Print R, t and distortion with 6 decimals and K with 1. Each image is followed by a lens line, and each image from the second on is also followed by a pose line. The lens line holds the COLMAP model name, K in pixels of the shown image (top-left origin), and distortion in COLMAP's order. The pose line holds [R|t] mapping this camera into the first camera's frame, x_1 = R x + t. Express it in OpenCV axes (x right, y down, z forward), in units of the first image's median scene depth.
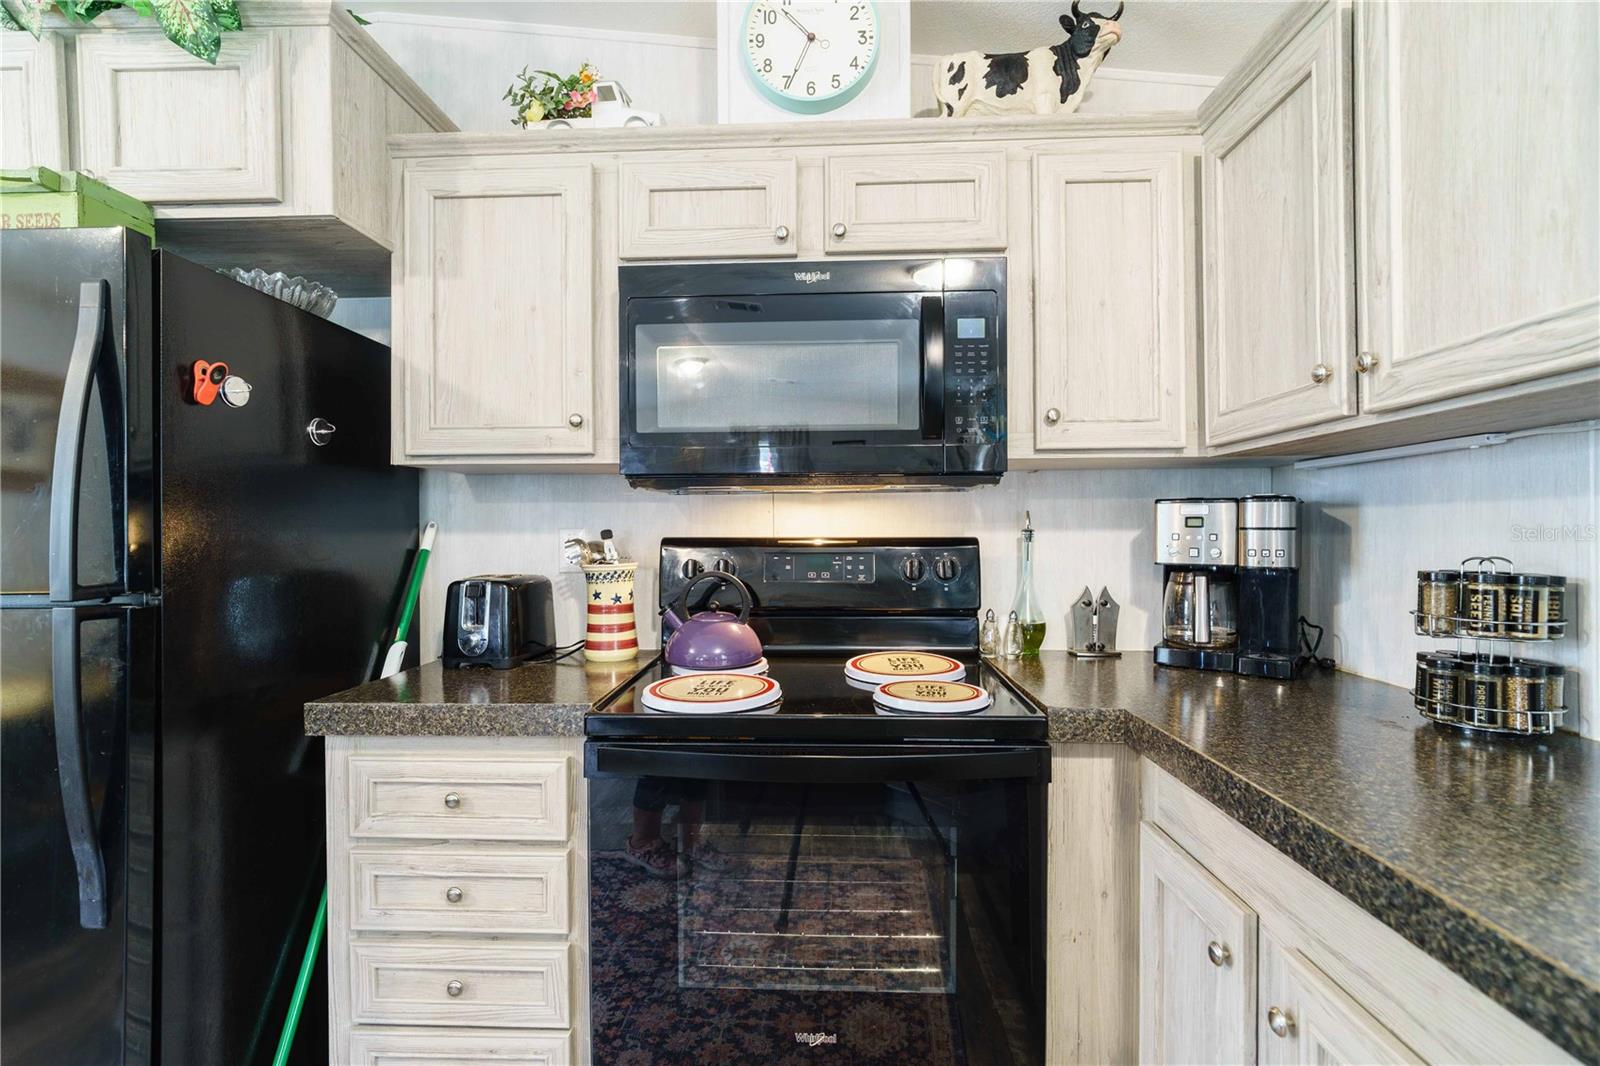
lens RADIAL K [[748.0, 0, 799.7], [0, 748.0, 533.3], [0, 0, 1]] dist [-0.018806, 0.009681]
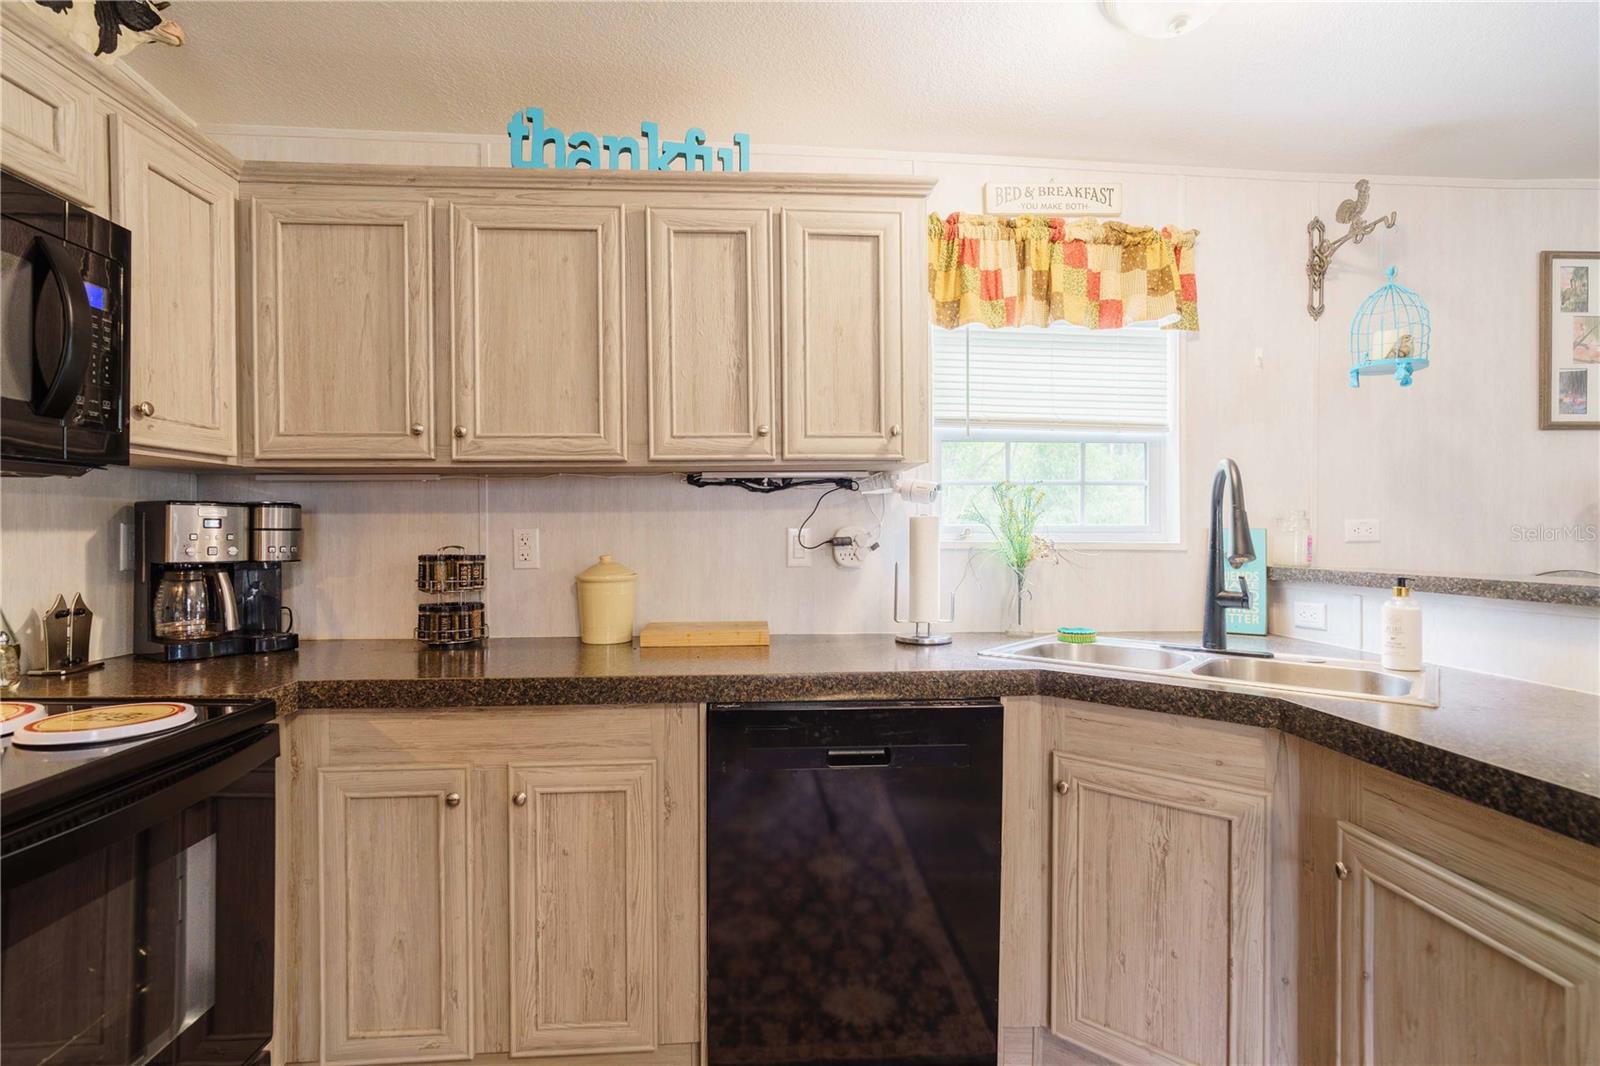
lens RADIAL K [[748.0, 0, 800.8], [0, 748.0, 533.4], [0, 0, 1]] dist [-0.018806, 0.009681]
pose [[-0.100992, -0.001958, 0.994885, -0.674707], [0.006033, 0.999978, 0.002581, 0.002004], [-0.994869, 0.006263, -0.100978, 0.264683]]
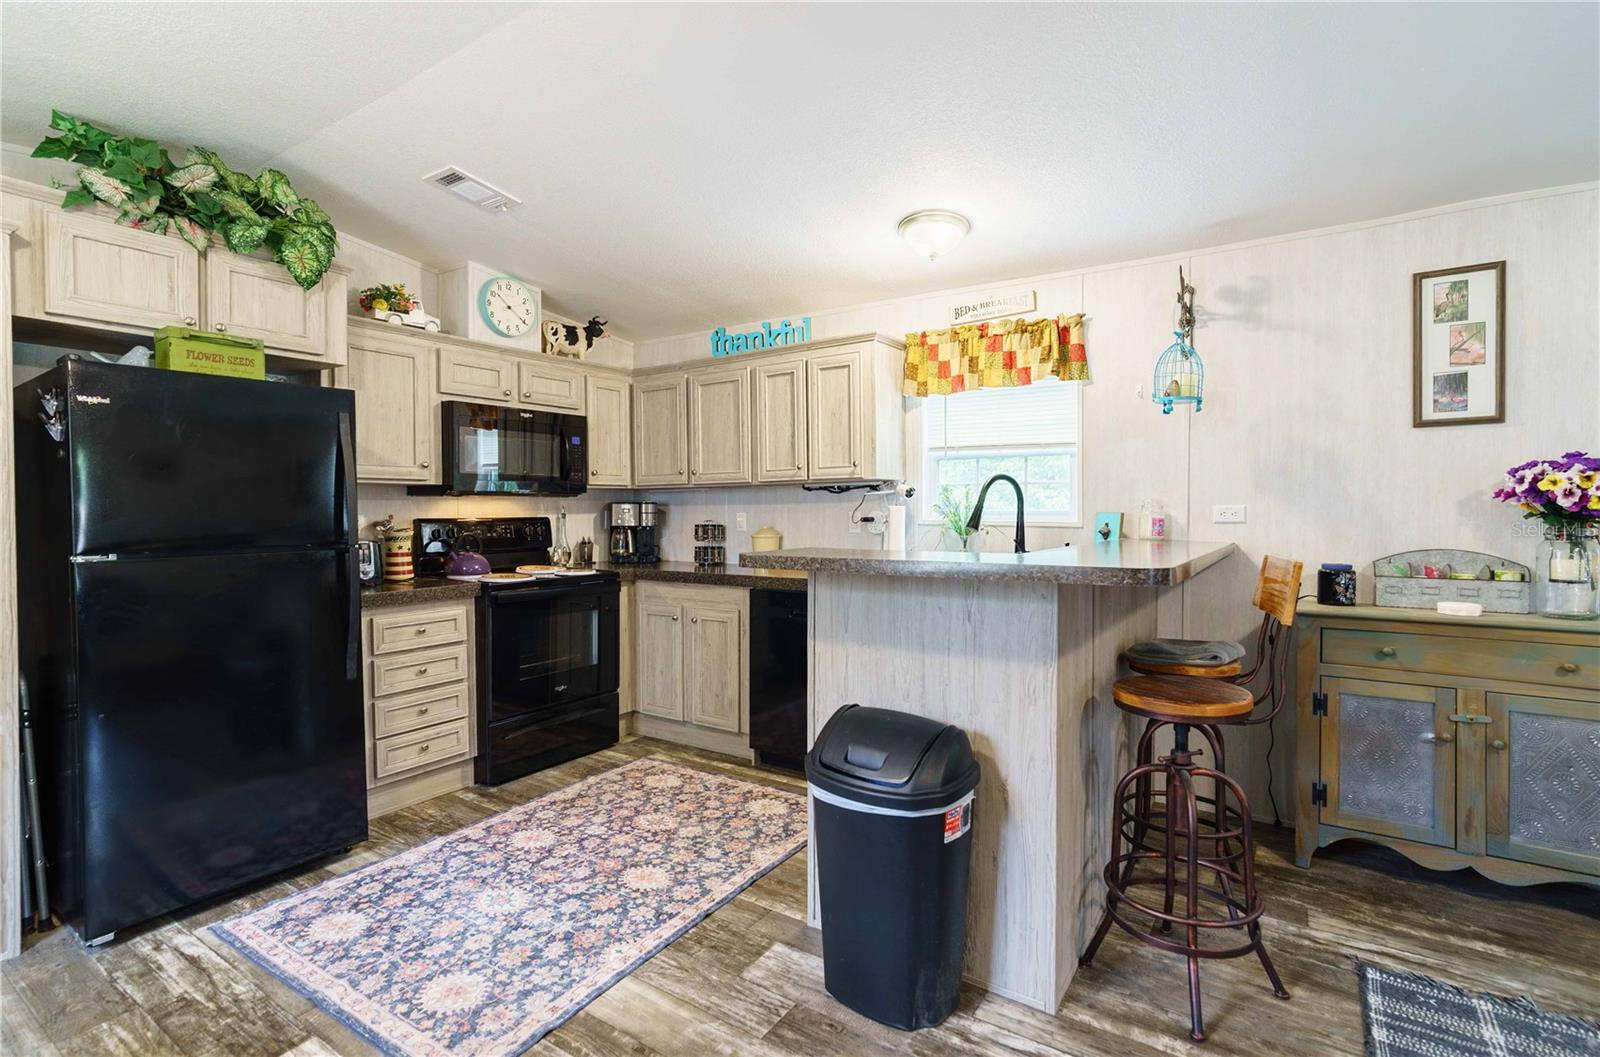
lens RADIAL K [[748.0, 0, 797.8], [0, 748.0, 520.0], [0, 0, 1]] dist [-0.018806, 0.009681]
pose [[0.528530, -0.011562, 0.848836, -1.599493], [0.006835, 0.999933, 0.009365, -0.002662], [-0.848887, 0.000852, 0.528573, -1.092311]]
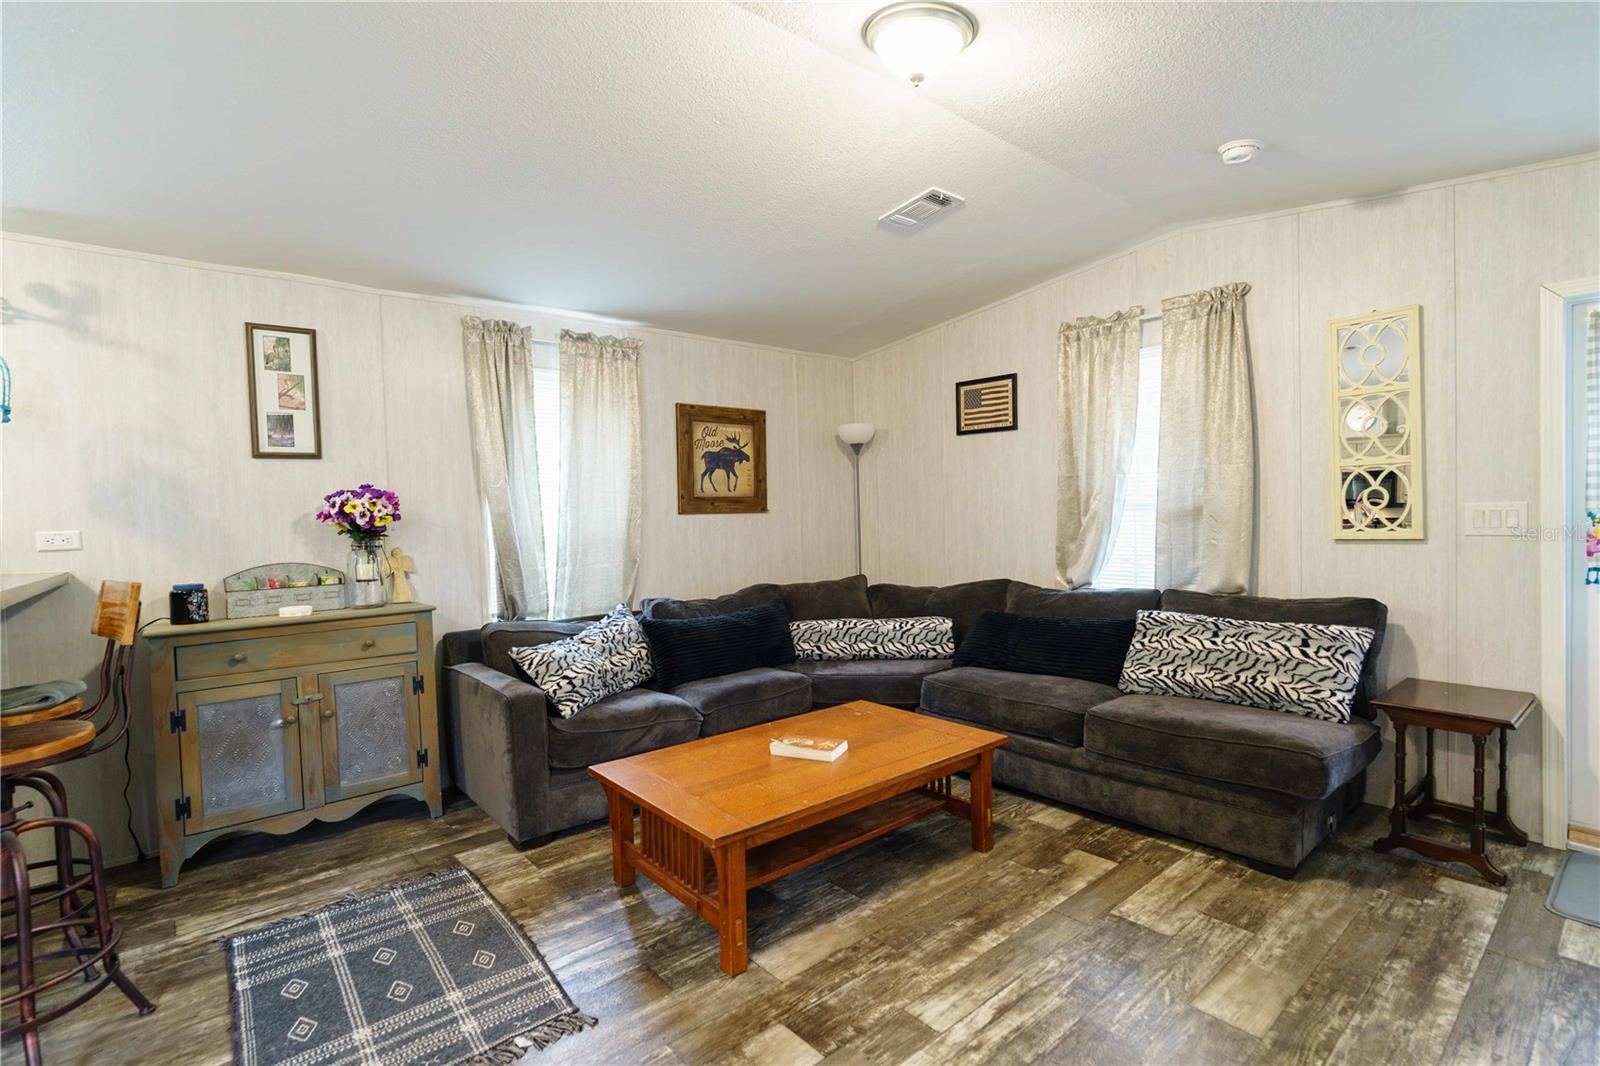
lens RADIAL K [[748.0, 0, 797.0], [0, 748.0, 533.2], [0, 0, 1]] dist [-0.018806, 0.009681]
pose [[-0.676557, 0.005152, 0.736372, -1.795468], [0.037392, 0.998926, 0.027365, 0.006422], [-0.735440, 0.046049, -0.676023, -1.119736]]
